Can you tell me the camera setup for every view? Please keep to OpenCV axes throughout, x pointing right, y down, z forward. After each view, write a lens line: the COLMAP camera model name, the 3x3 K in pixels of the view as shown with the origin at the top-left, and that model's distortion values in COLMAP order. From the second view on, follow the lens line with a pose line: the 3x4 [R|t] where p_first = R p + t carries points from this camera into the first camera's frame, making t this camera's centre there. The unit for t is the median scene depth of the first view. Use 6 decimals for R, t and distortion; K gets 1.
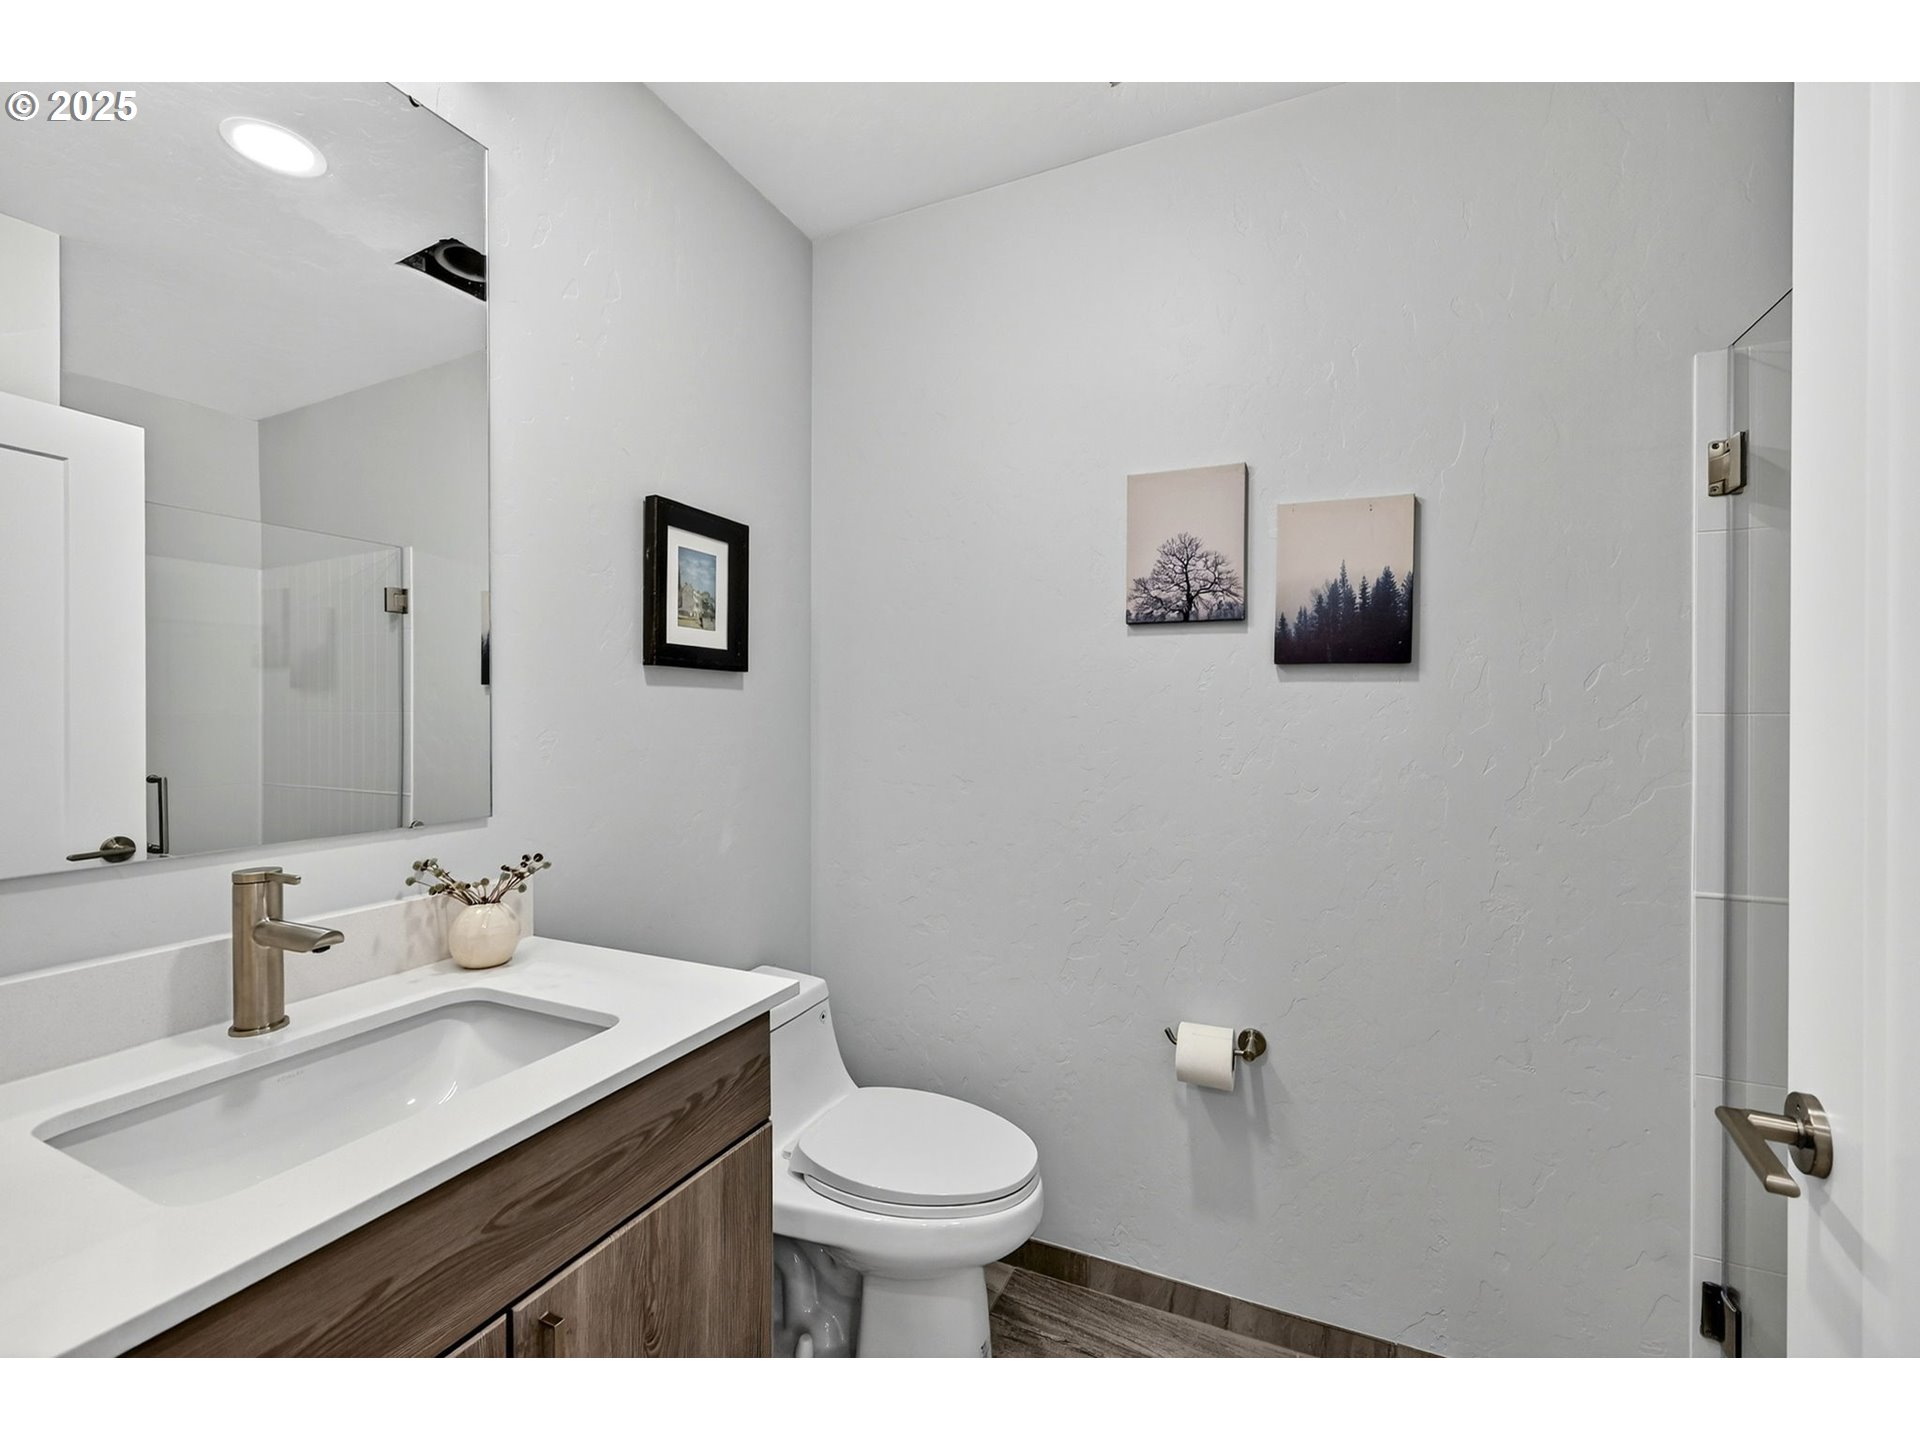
lens RADIAL K [[804.0, 0, 960.0], [0, 804.0, 720.0], [0, 0, 1]] dist [0.000031, 0.000036]
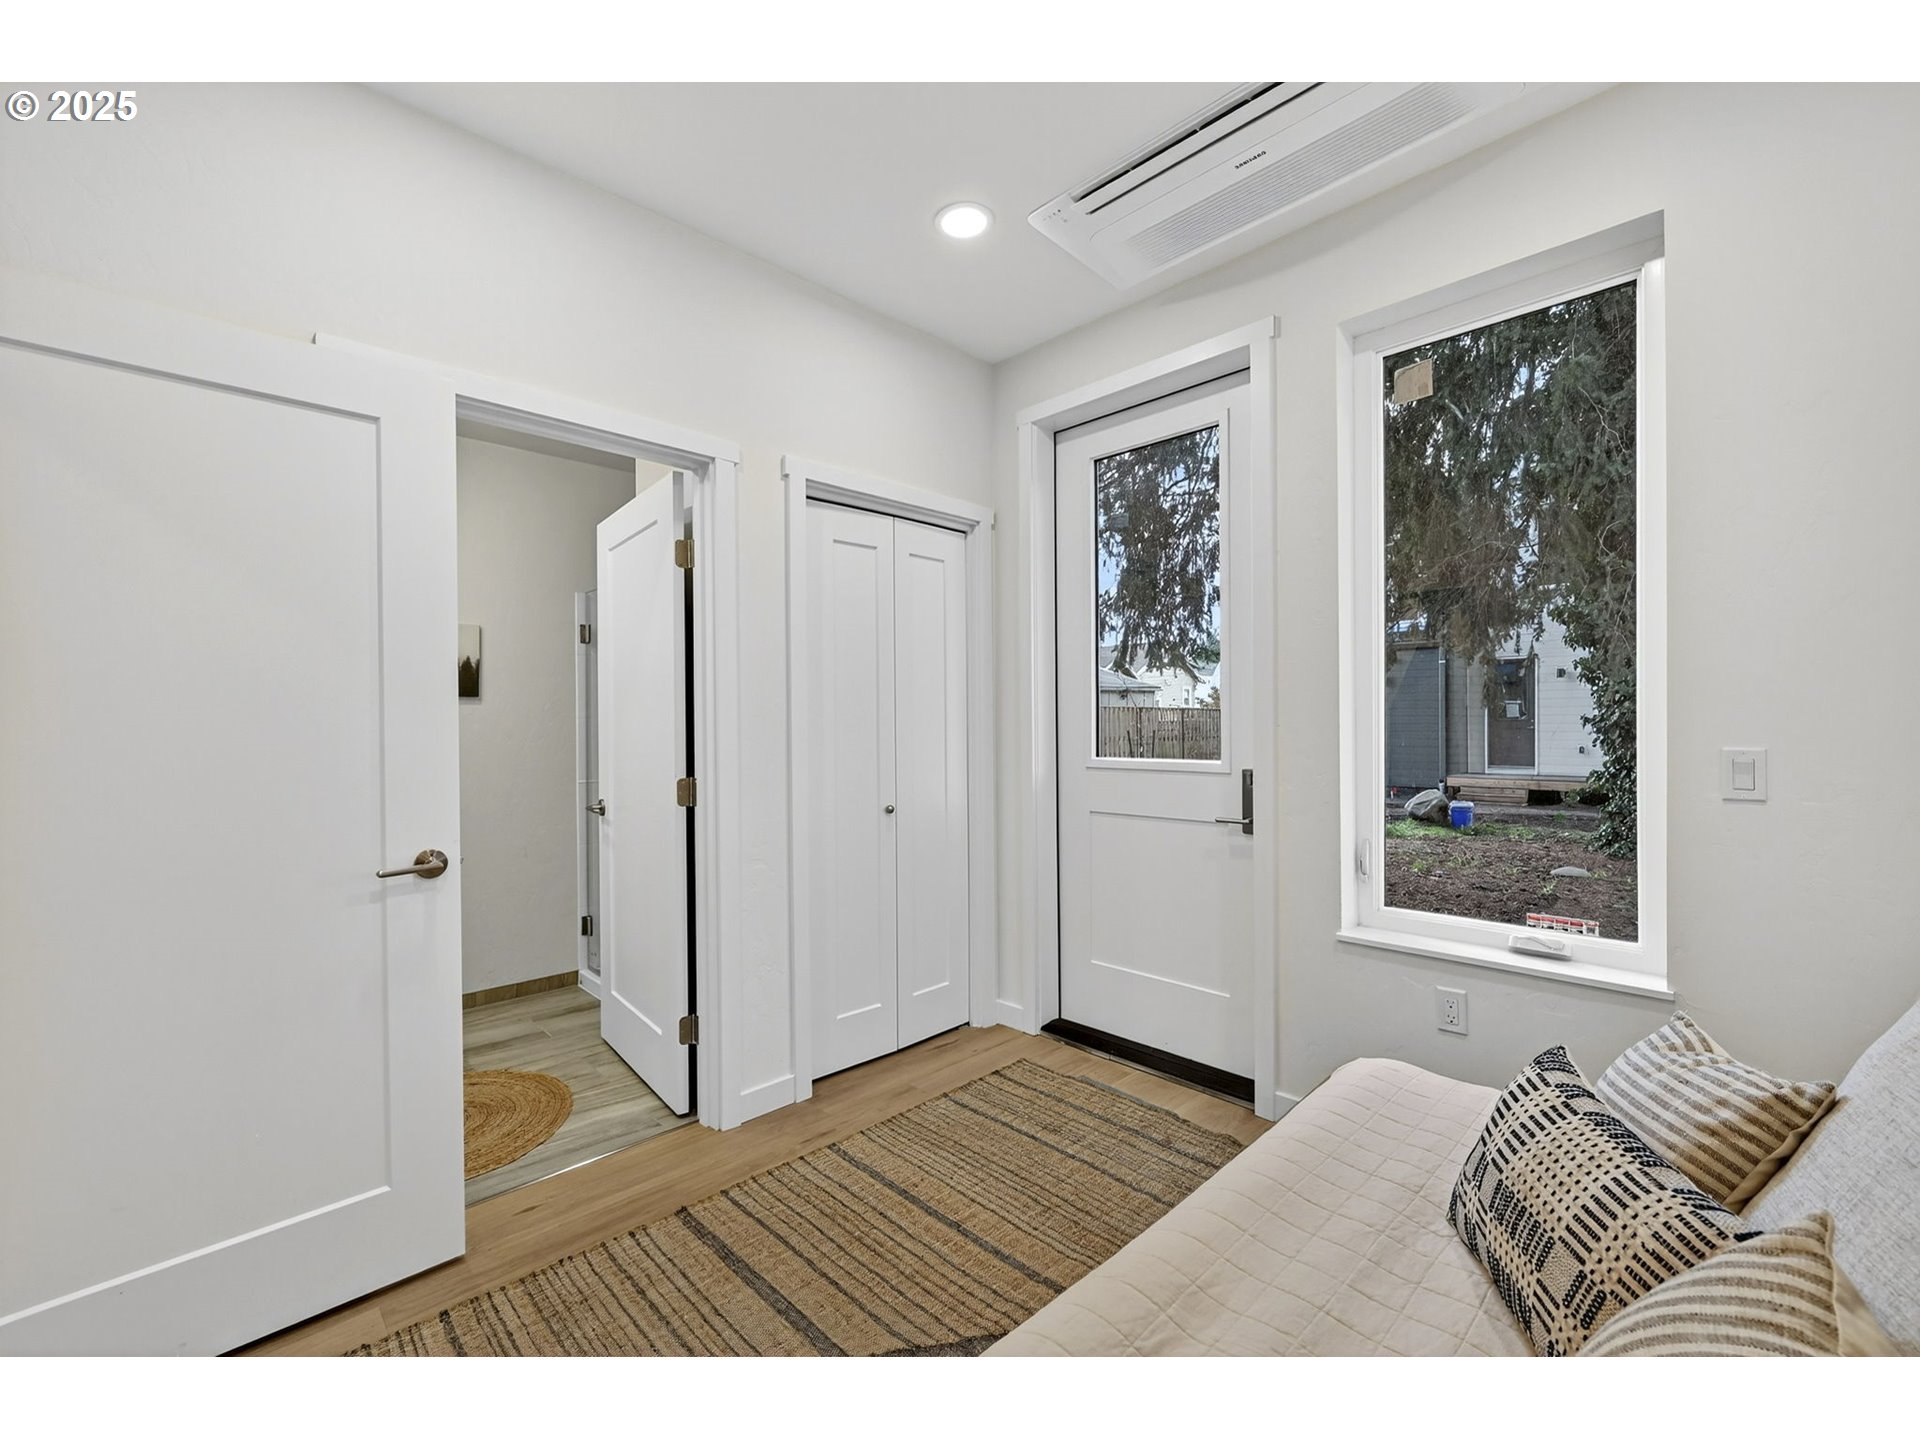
lens RADIAL K [[804.0, 0, 960.0], [0, 804.0, 720.0], [0, 0, 1]] dist [0.000031, 0.000036]
pose [[0.362745, -0.006953, 0.931863, -1.258612], [0.012450, 0.999919, 0.002614, 0.007607], [-0.931805, 0.010654, 0.362802, -1.307720]]
